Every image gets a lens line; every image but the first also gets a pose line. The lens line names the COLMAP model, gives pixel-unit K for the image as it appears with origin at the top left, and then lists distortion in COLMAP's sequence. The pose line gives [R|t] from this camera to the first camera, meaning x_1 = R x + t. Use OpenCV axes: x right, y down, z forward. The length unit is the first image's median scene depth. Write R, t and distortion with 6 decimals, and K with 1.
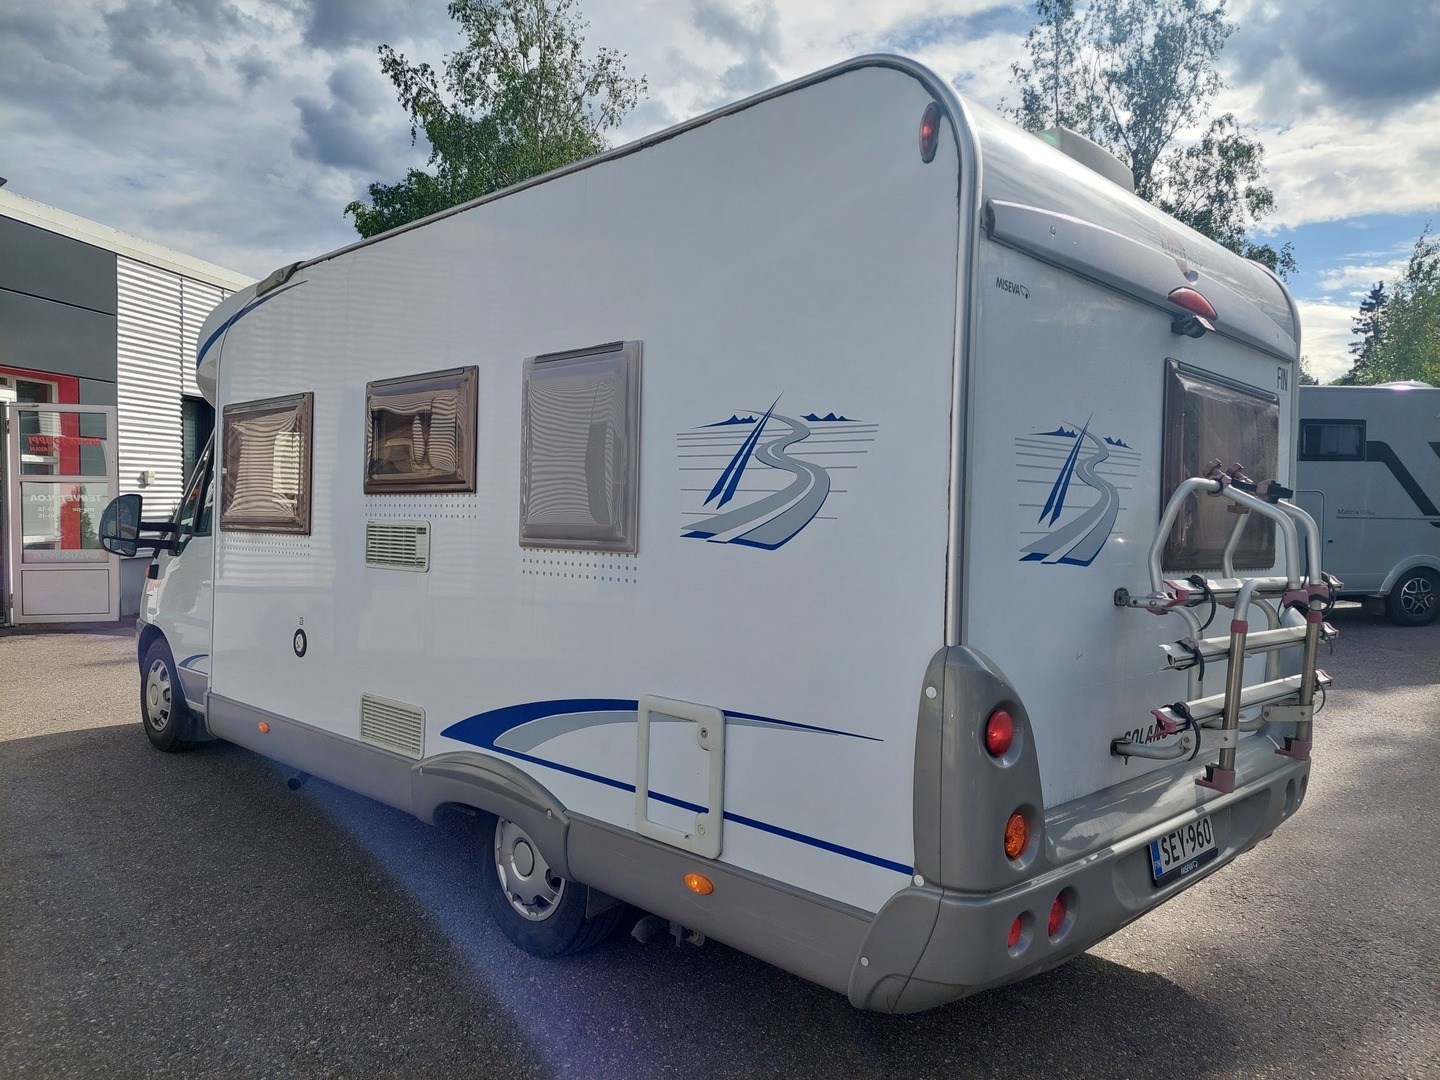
lens RADIAL K [[1038.5, 0, 720.0], [0, 1038.5, 540.0], [0, 0, 1]] dist [0.000776, 0.052385]
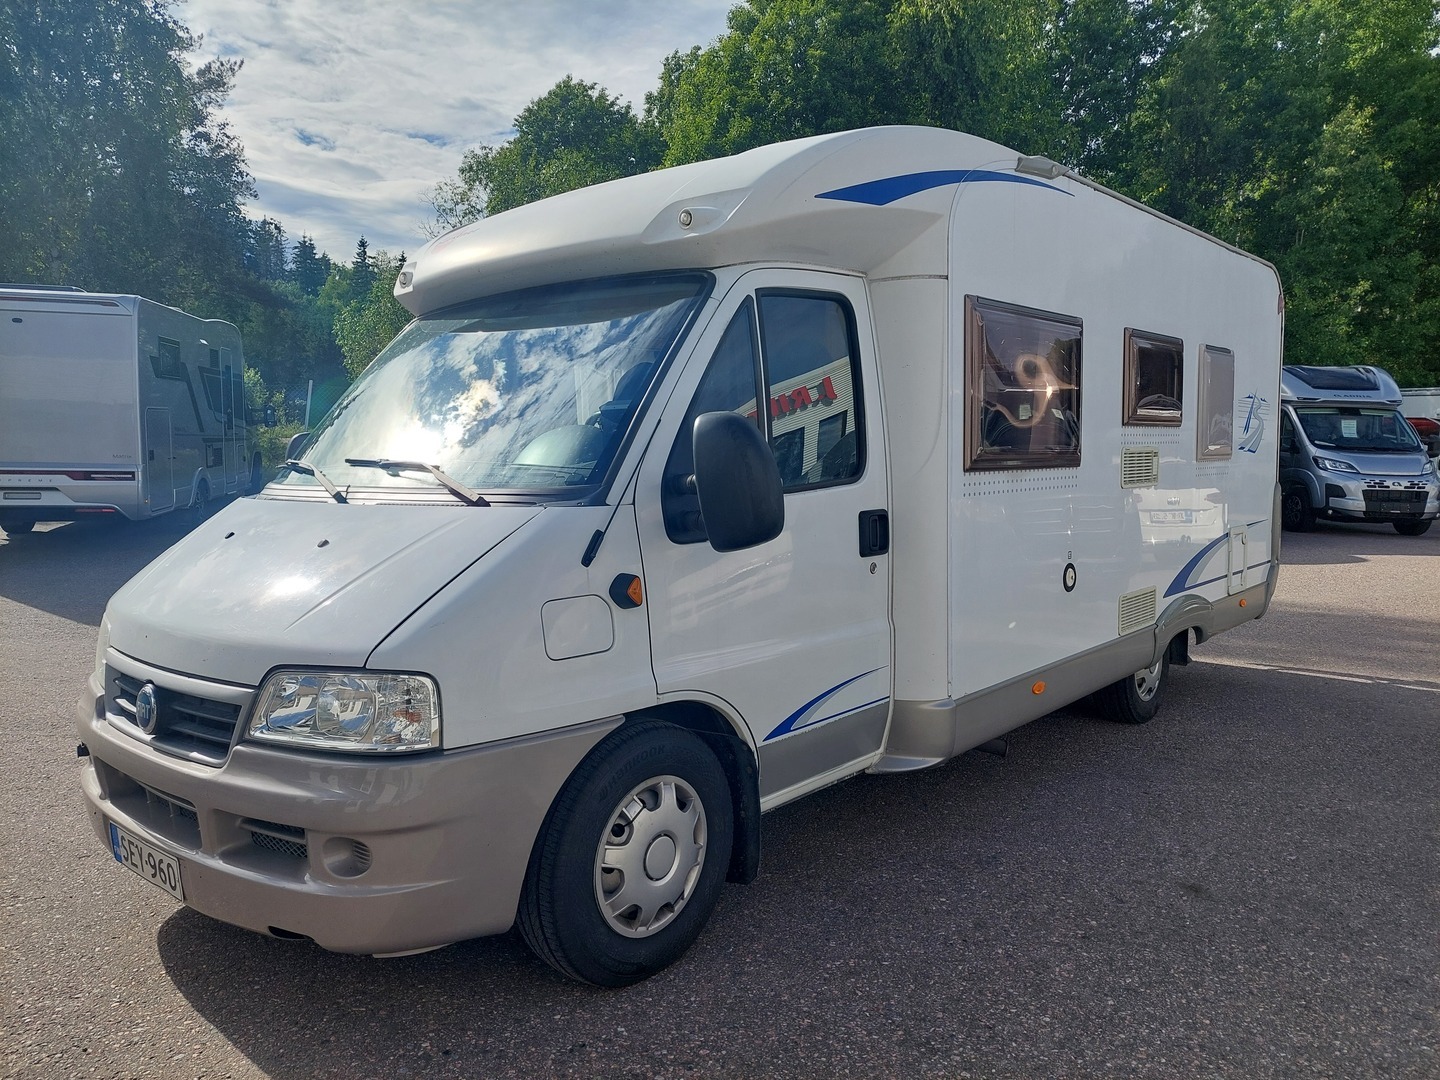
lens RADIAL K [[1038.5, 0, 720.0], [0, 1038.5, 540.0], [0, 0, 1]] dist [0.000776, 0.052385]
pose [[-0.057330, -0.101164, 0.993217, -1.456297], [0.034913, 0.994041, 0.103263, -0.051728], [-0.997745, 0.040596, -0.053457, 1.486301]]
